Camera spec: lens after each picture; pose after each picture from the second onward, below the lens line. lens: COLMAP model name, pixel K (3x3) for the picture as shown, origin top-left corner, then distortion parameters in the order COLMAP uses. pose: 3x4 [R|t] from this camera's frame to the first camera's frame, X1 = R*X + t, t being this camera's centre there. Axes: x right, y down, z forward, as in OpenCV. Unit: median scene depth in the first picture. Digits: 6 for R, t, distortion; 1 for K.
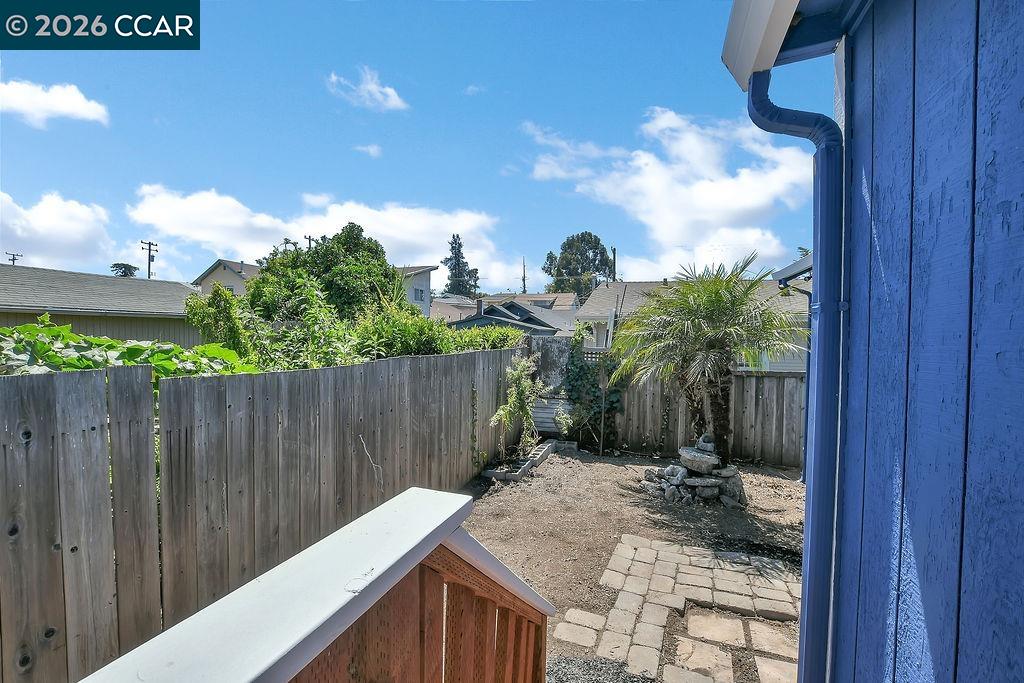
lens RADIAL K [[465.7, 0, 503.9], [0, 465.7, 345.9], [0, 0, 1]] dist [-0.035103, 0.005850]
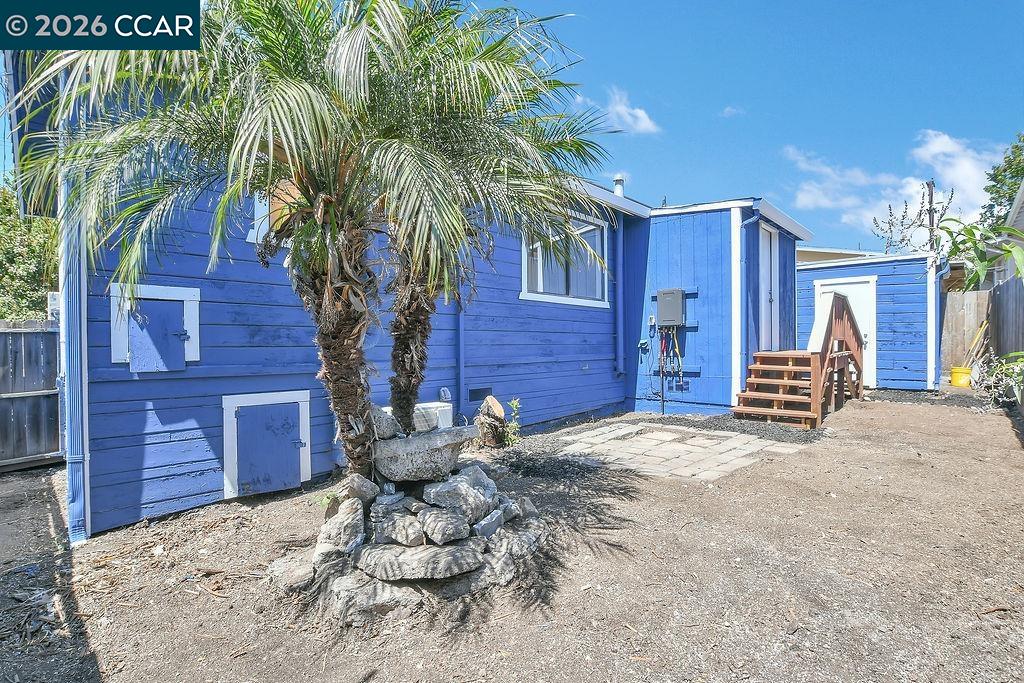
lens RADIAL K [[465.7, 0, 503.9], [0, 465.7, 345.9], [0, 0, 1]] dist [-0.035103, 0.005850]
pose [[-0.898334, 0.001623, 0.439311, 0.174371], [0.016683, 0.999398, 0.030422, 0.139469], [-0.438997, 0.034658, -0.897820, 1.412326]]
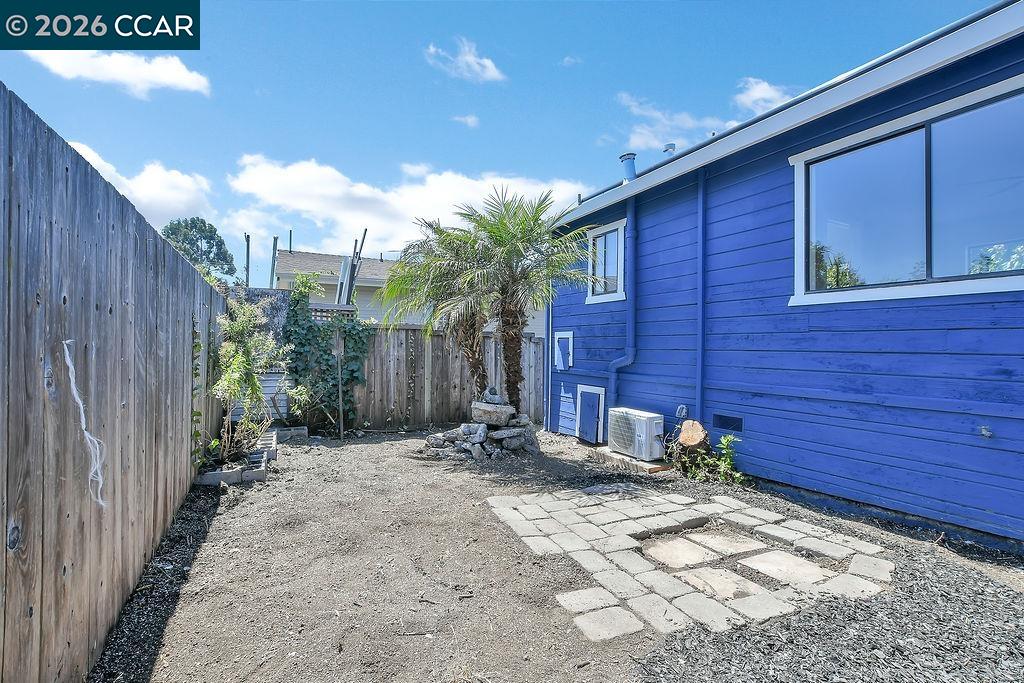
lens RADIAL K [[465.7, 0, 503.9], [0, 465.7, 345.9], [0, 0, 1]] dist [-0.035103, 0.005850]
pose [[0.705147, 0.003494, 0.709053, -0.212899], [0.015598, 0.999669, -0.020438, 0.138658], [-0.708890, 0.025472, 0.704859, 0.348762]]
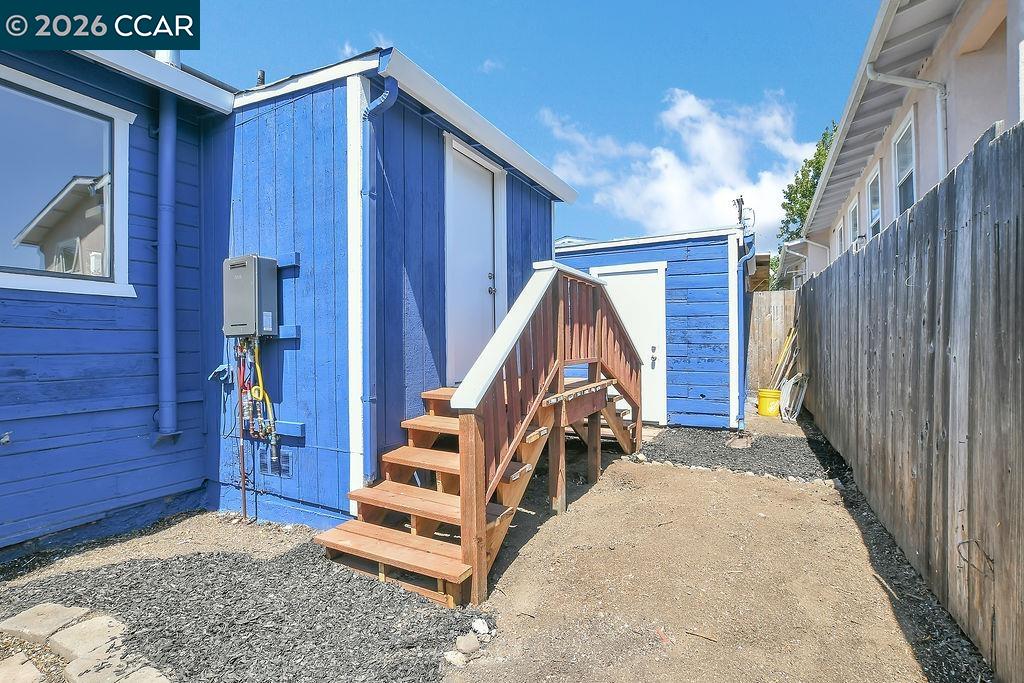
lens RADIAL K [[465.7, 0, 503.9], [0, 465.7, 345.9], [0, 0, 1]] dist [-0.035103, 0.005850]
pose [[-0.984347, 0.009081, 0.176009, -0.072337], [0.014009, 0.999543, 0.026777, 0.132438], [-0.175686, 0.028823, -0.984024, 0.674106]]
